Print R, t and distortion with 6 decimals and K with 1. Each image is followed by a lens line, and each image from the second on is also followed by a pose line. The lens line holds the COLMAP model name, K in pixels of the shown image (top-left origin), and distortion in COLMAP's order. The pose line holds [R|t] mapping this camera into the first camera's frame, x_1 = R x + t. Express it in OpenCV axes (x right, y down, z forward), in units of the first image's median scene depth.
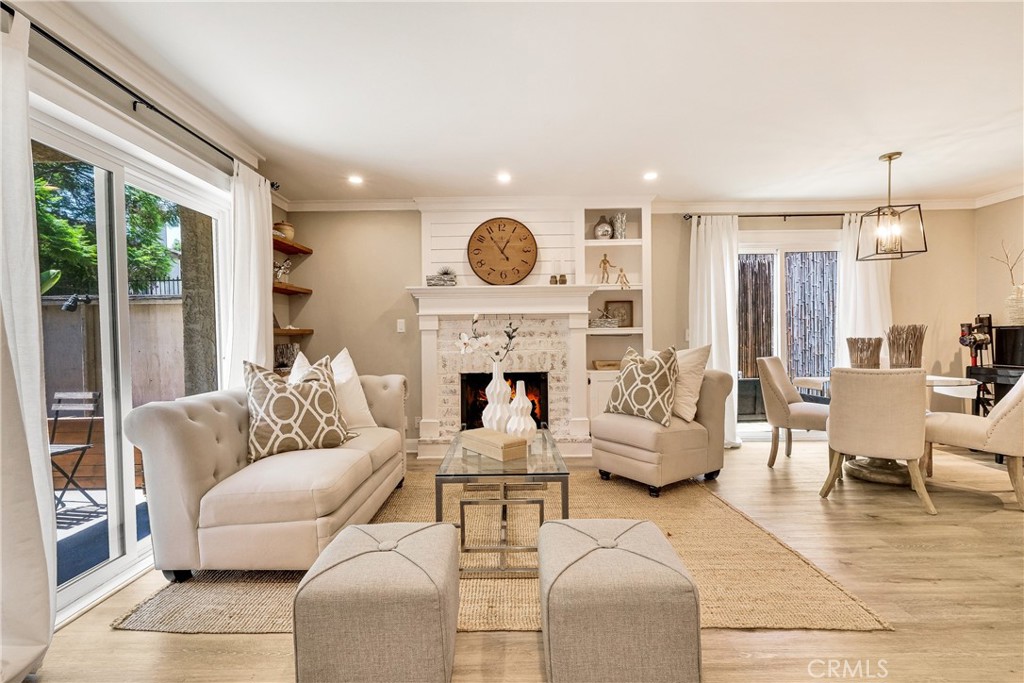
lens RADIAL K [[447.9, 0, 505.0], [0, 447.9, 345.2], [0, 0, 1]] dist [-0.001364, -0.000655]
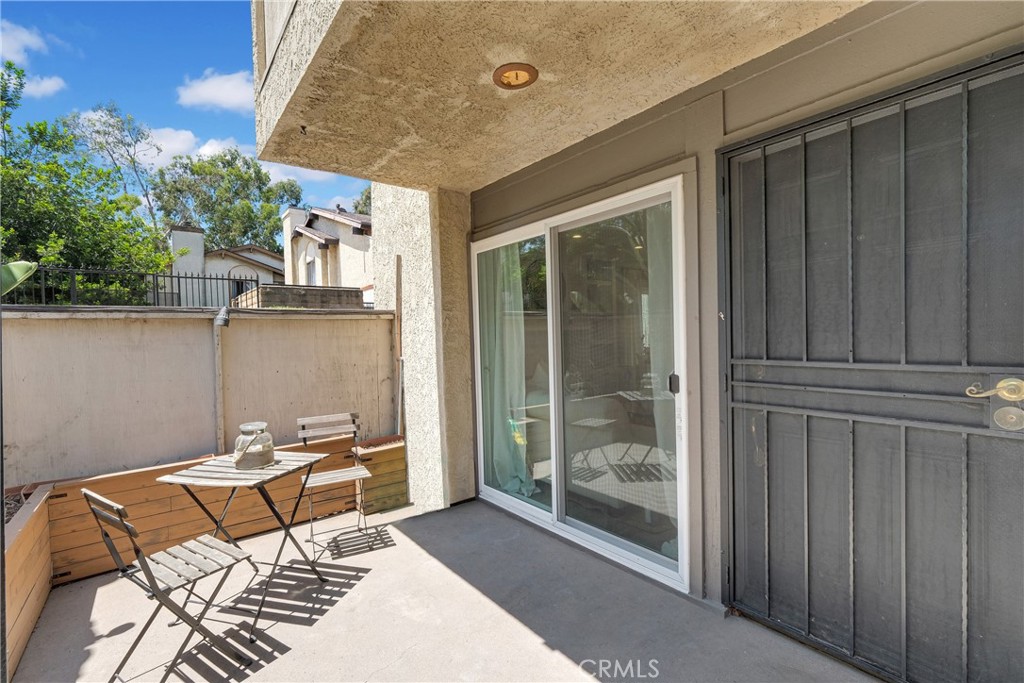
lens RADIAL K [[447.9, 0, 505.0], [0, 447.9, 345.2], [0, 0, 1]] dist [-0.001364, -0.000655]
pose [[0.785637, -0.010740, 0.618595, -1.284144], [0.020120, 0.999764, -0.008195, -0.026648], [-0.618361, 0.018884, 0.785667, 0.034842]]
